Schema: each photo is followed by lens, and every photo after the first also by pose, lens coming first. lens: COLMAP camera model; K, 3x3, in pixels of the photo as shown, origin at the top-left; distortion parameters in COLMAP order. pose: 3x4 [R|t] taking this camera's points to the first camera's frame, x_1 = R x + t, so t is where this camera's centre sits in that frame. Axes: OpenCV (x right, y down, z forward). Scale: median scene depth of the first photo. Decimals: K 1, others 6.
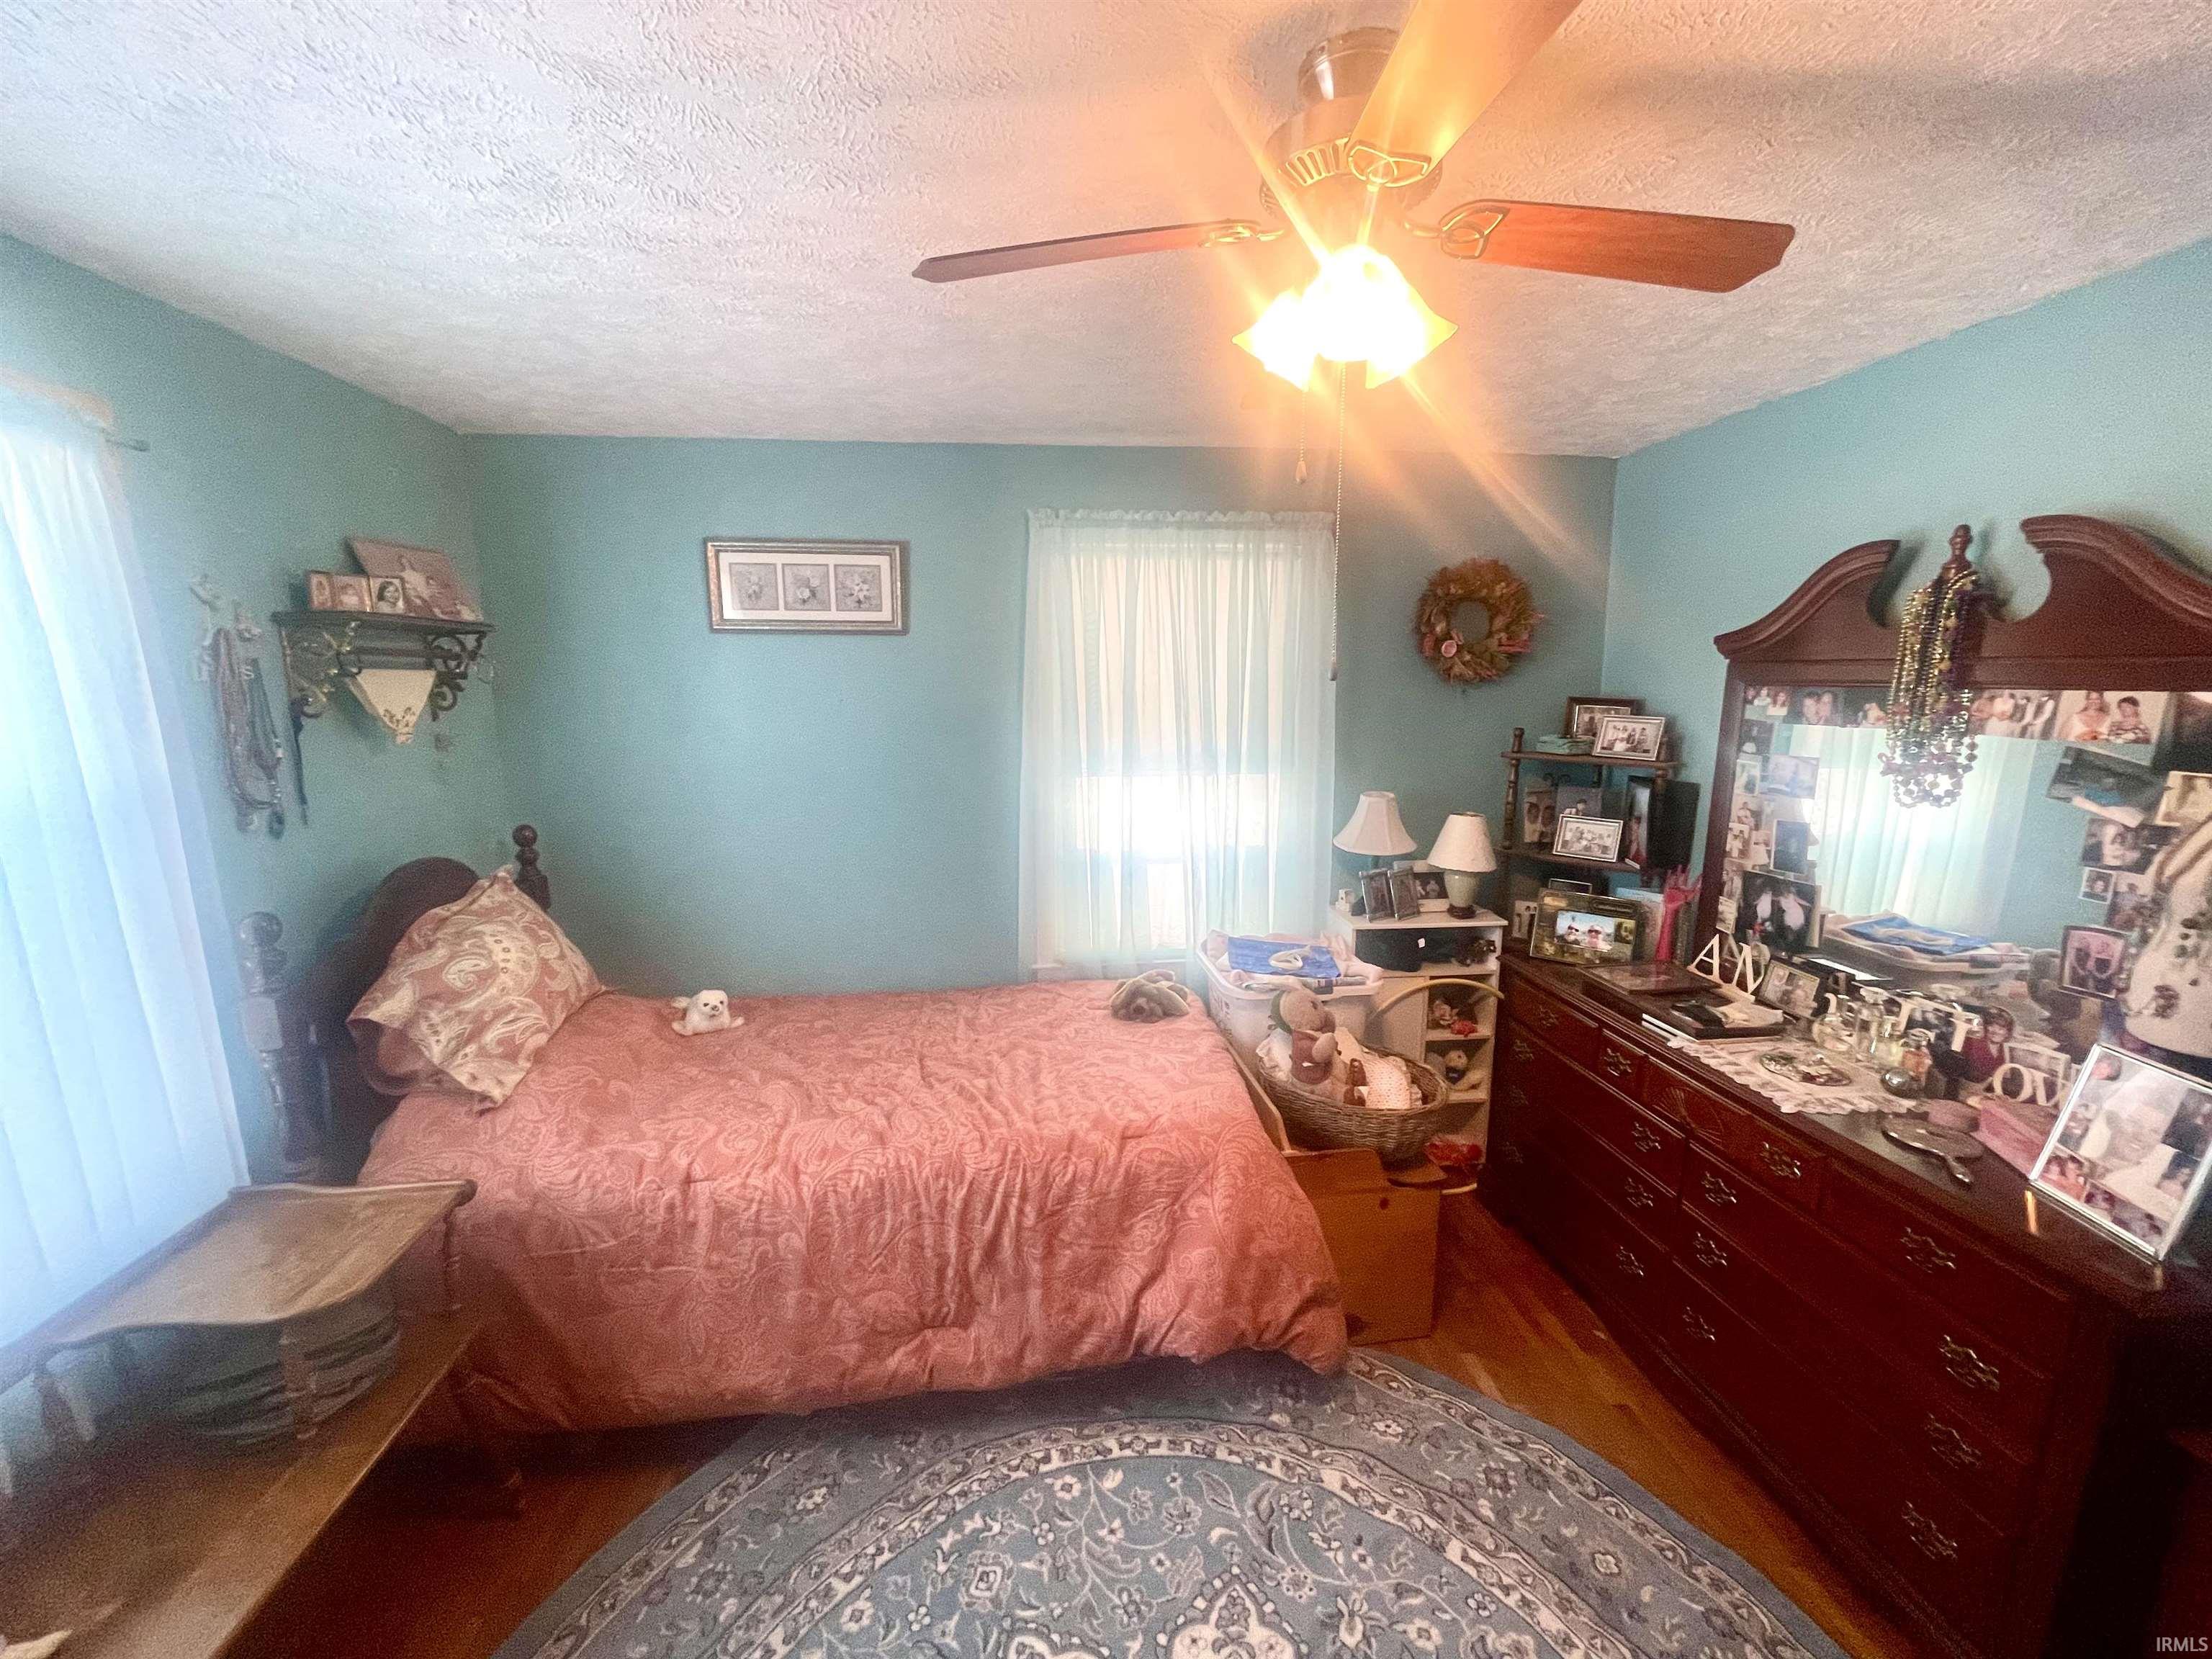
lens RADIAL K [[889.9, 0, 1103.6], [0, 889.9, 831.8], [0, 0, 1]] dist [-0.001955, -0.000209]
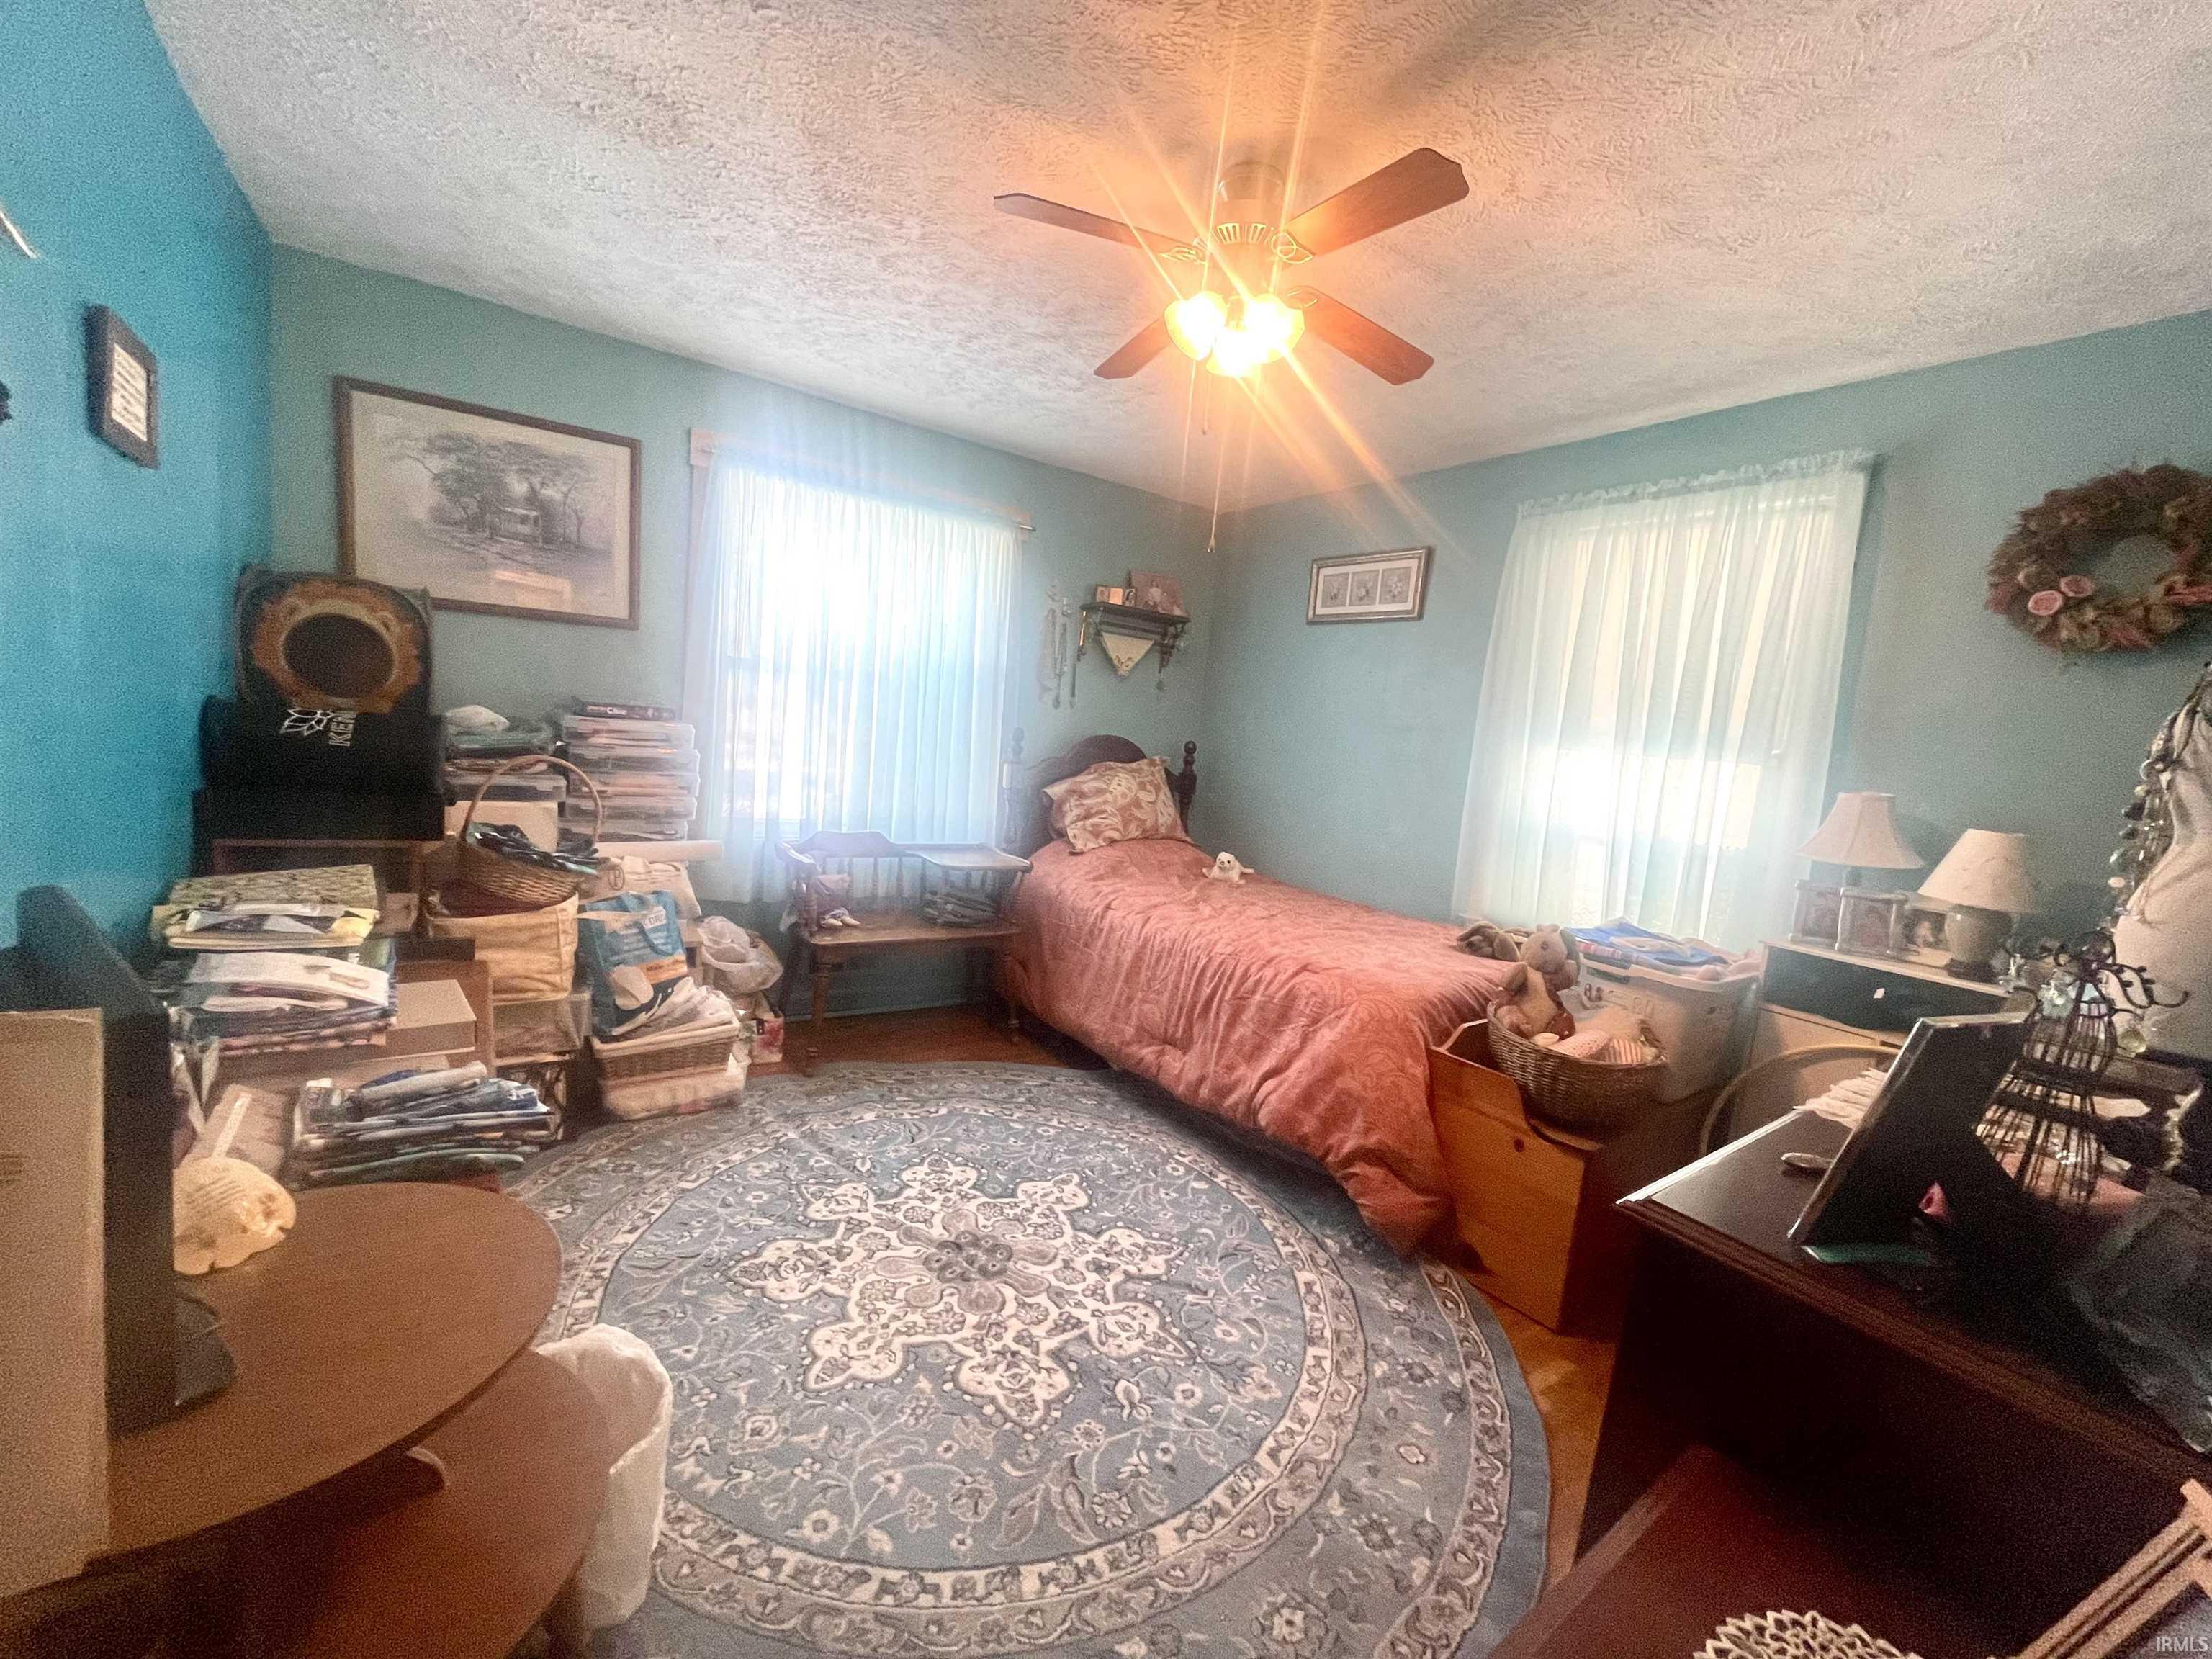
lens RADIAL K [[889.9, 0, 1103.6], [0, 889.9, 831.8], [0, 0, 1]] dist [-0.001955, -0.000209]
pose [[0.481510, 0.152611, -0.863051, 0.935403], [-0.244787, 0.968953, 0.034766, 0.178442], [0.841562, 0.194524, 0.503918, 0.081234]]
